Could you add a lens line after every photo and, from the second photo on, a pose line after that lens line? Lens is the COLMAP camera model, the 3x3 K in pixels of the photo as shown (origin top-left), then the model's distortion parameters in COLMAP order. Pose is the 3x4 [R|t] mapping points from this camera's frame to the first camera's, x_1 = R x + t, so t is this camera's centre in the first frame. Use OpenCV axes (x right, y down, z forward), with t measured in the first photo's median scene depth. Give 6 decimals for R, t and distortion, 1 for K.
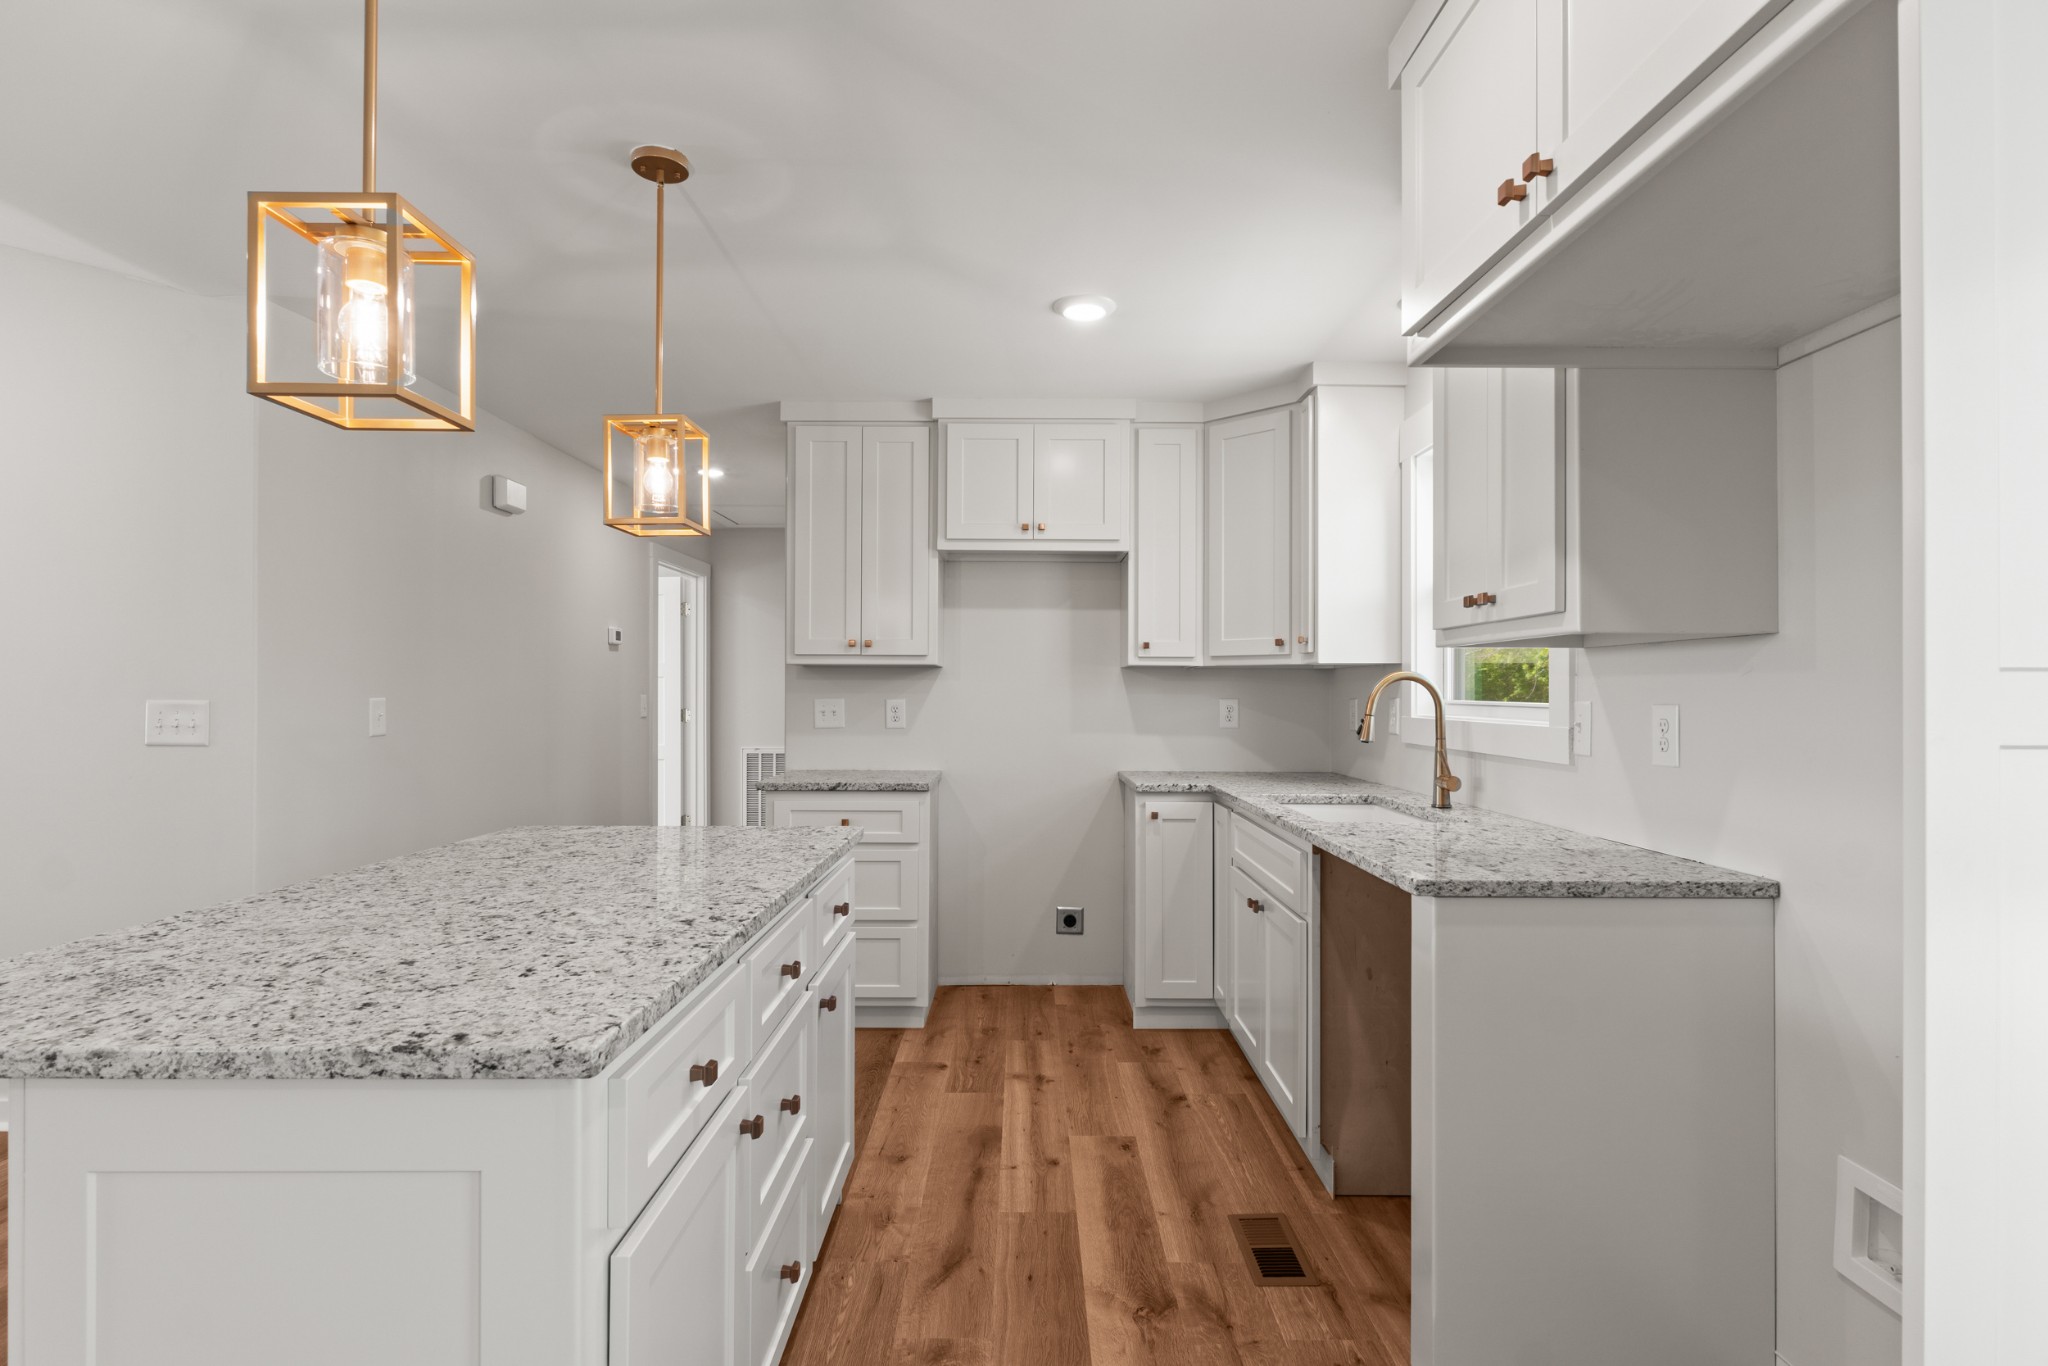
lens RADIAL K [[1019.8, 0, 1024.4], [0, 1019.8, 691.0], [0, 0, 1]] dist [-0.000797, -0.000370]
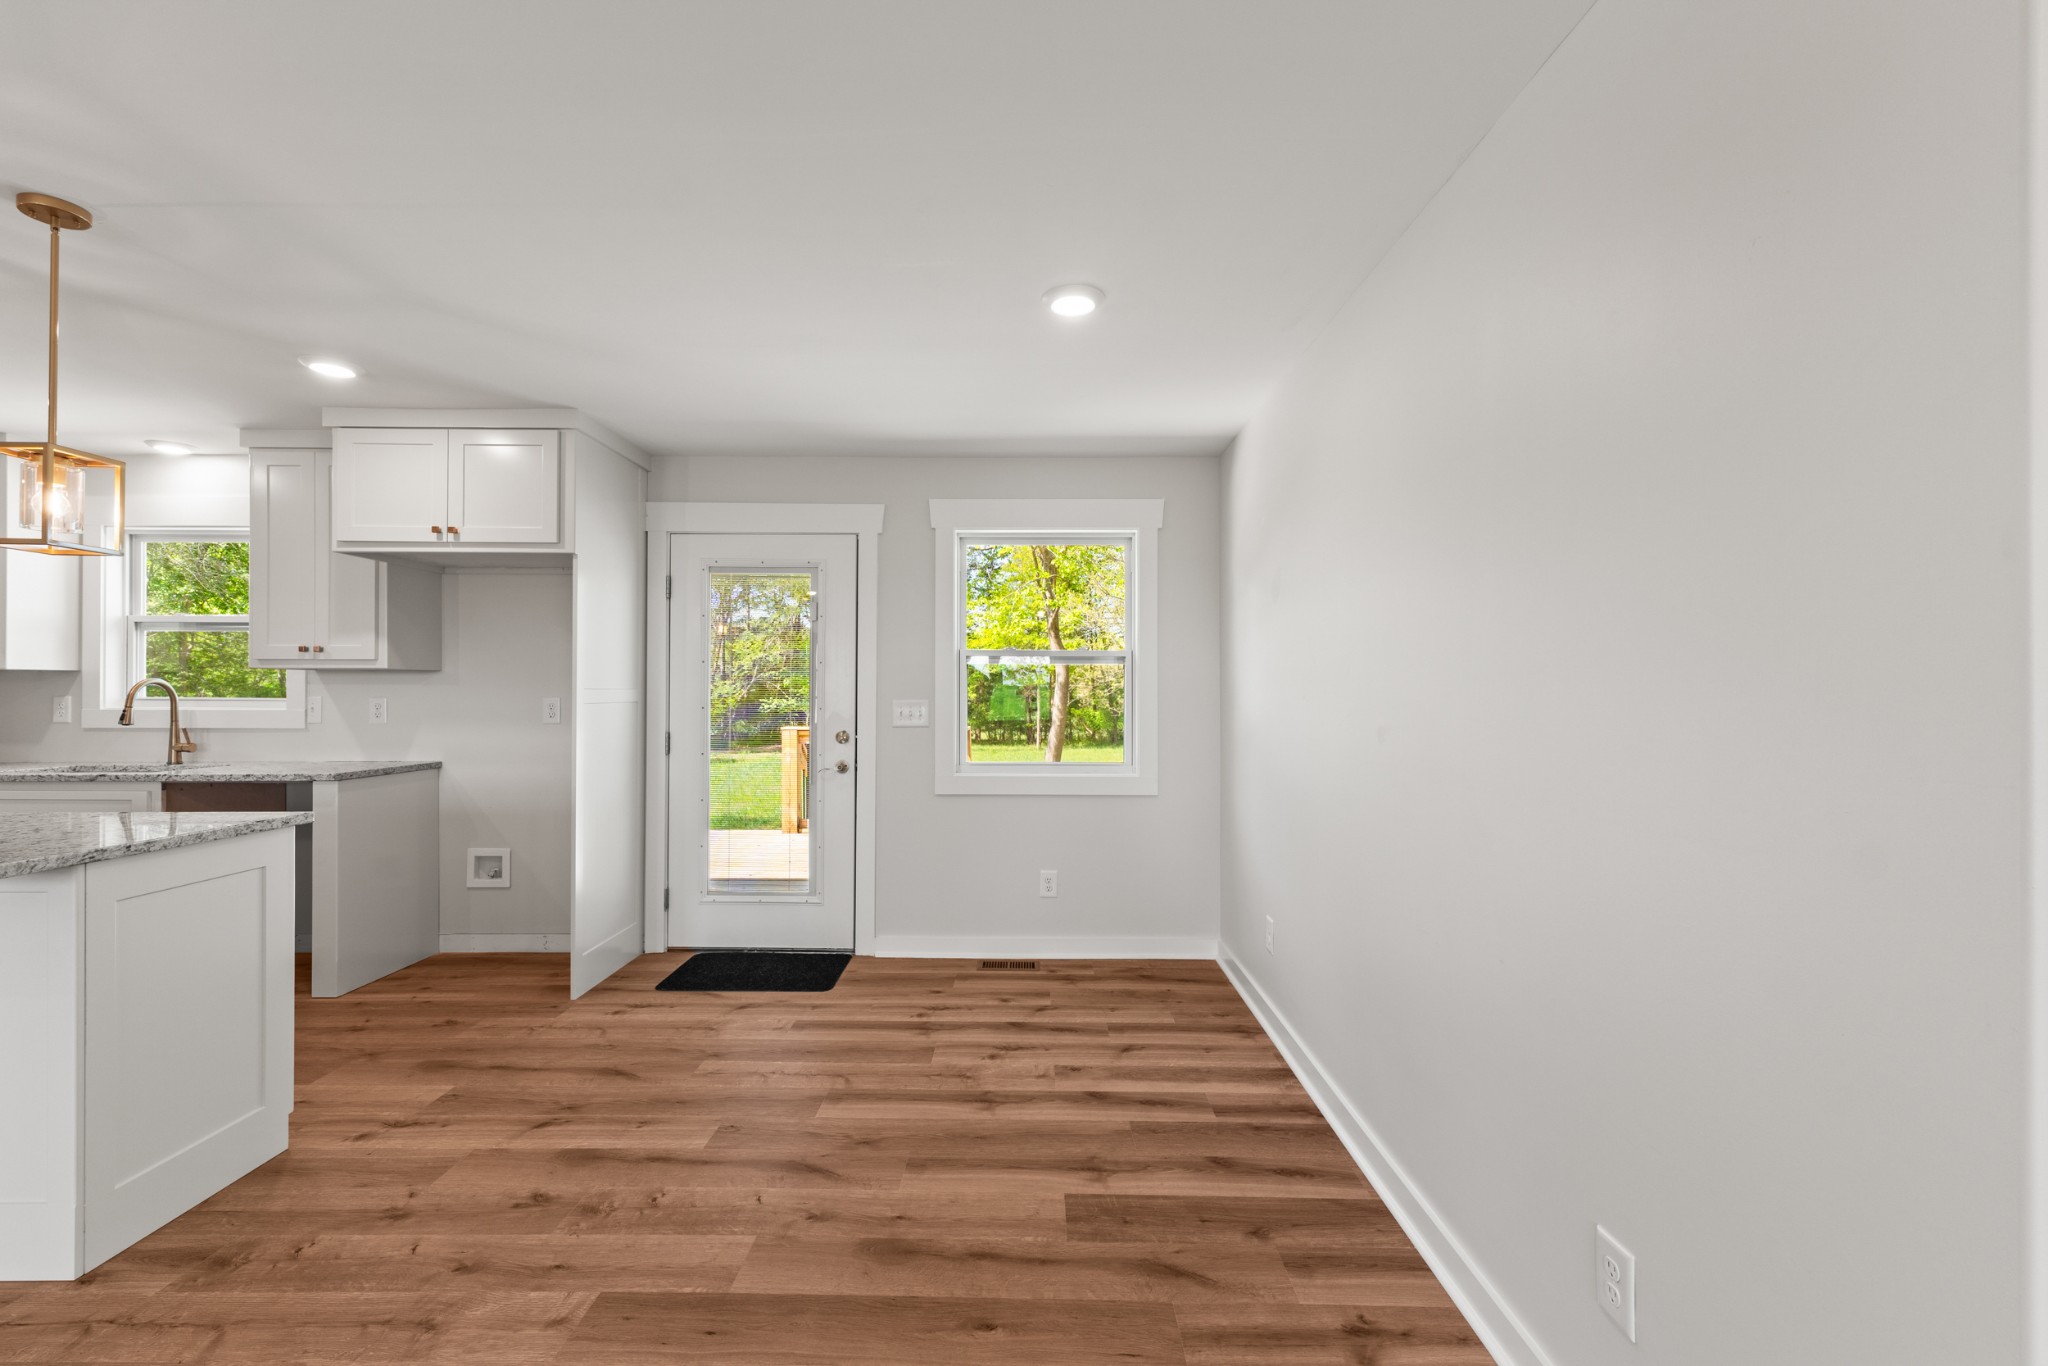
lens RADIAL K [[838.3, 0, 1024.0], [0, 838.3, 683.0], [0, 0, 1]] dist [0.000851, 0.000100]
pose [[0.009450, 0.007805, 0.999925, -1.478469], [-0.004577, 0.999959, -0.007762, -0.013359], [-0.999945, -0.004503, 0.009485, -0.579374]]
